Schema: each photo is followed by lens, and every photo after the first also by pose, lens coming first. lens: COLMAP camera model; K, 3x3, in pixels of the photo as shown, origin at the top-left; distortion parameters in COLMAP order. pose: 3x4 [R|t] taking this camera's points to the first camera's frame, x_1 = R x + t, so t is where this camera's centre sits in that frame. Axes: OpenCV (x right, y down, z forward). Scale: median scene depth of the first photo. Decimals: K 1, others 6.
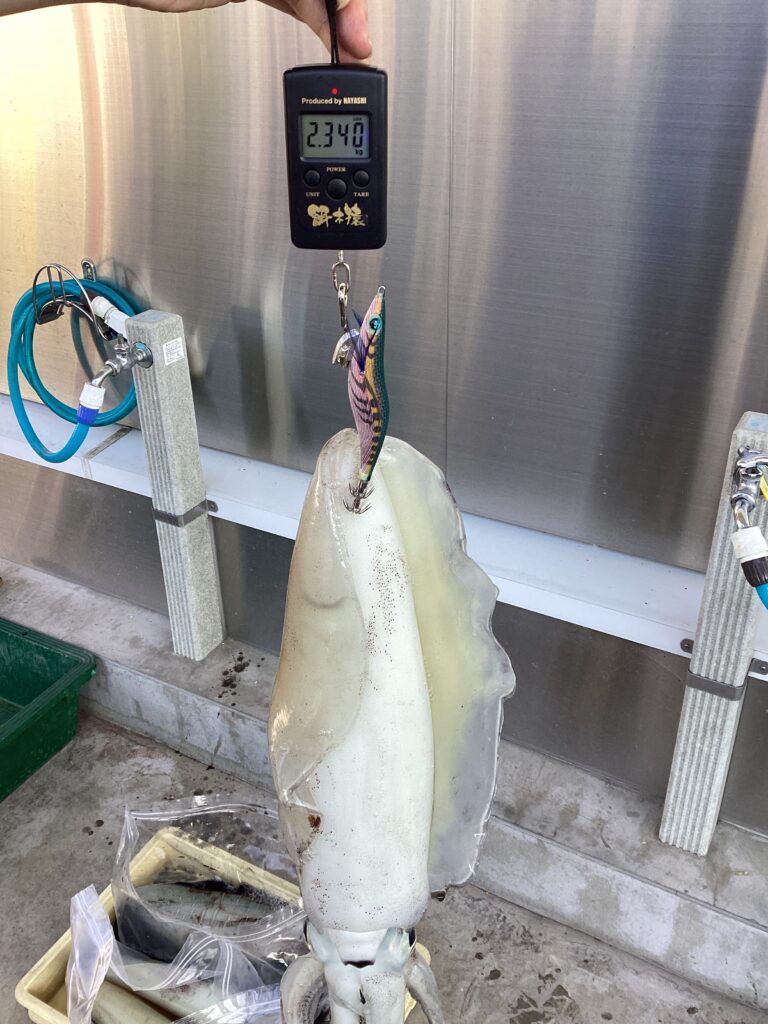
lens RADIAL K [[948.8, 0, 411.3], [0, 948.8, 519.1], [0, 0, 1]] dist [0.000606, 0.000000]
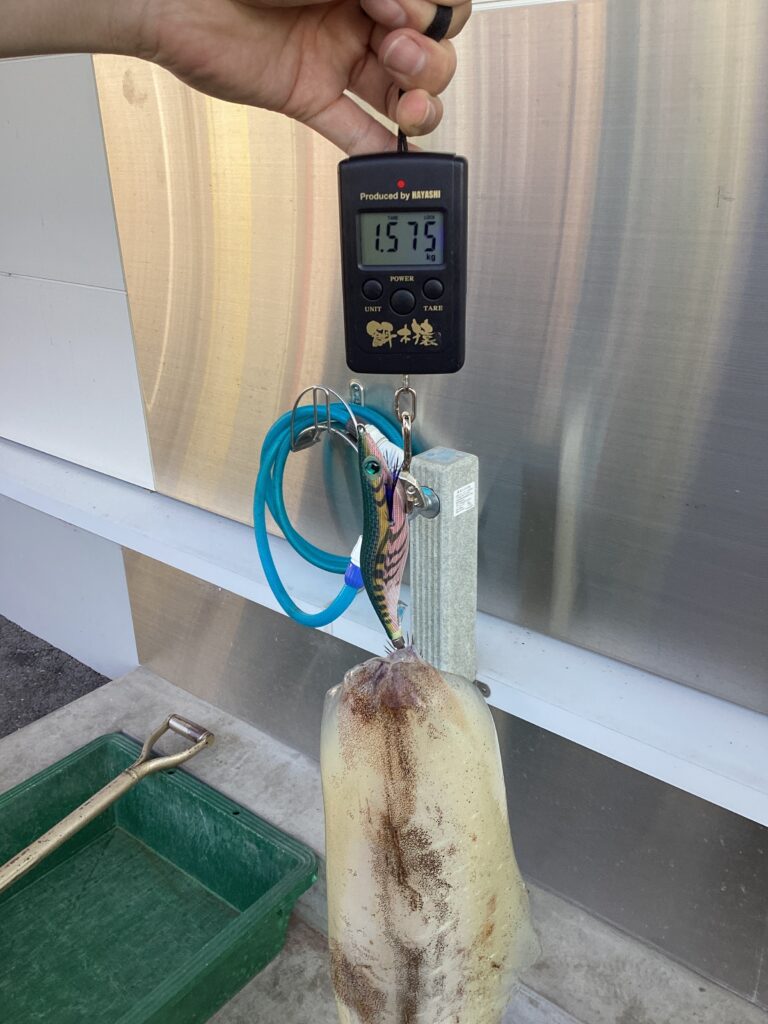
lens RADIAL K [[948.8, 0, 382.9], [0, 948.8, 503.5], [0, 0, 1]] dist [0.000606, 0.000000]
pose [[0.978296, 0.061901, -0.197751, -0.138768], [-0.085857, 0.989653, -0.114960, -0.066225], [0.188589, 0.129444, 0.973488, 0.183625]]
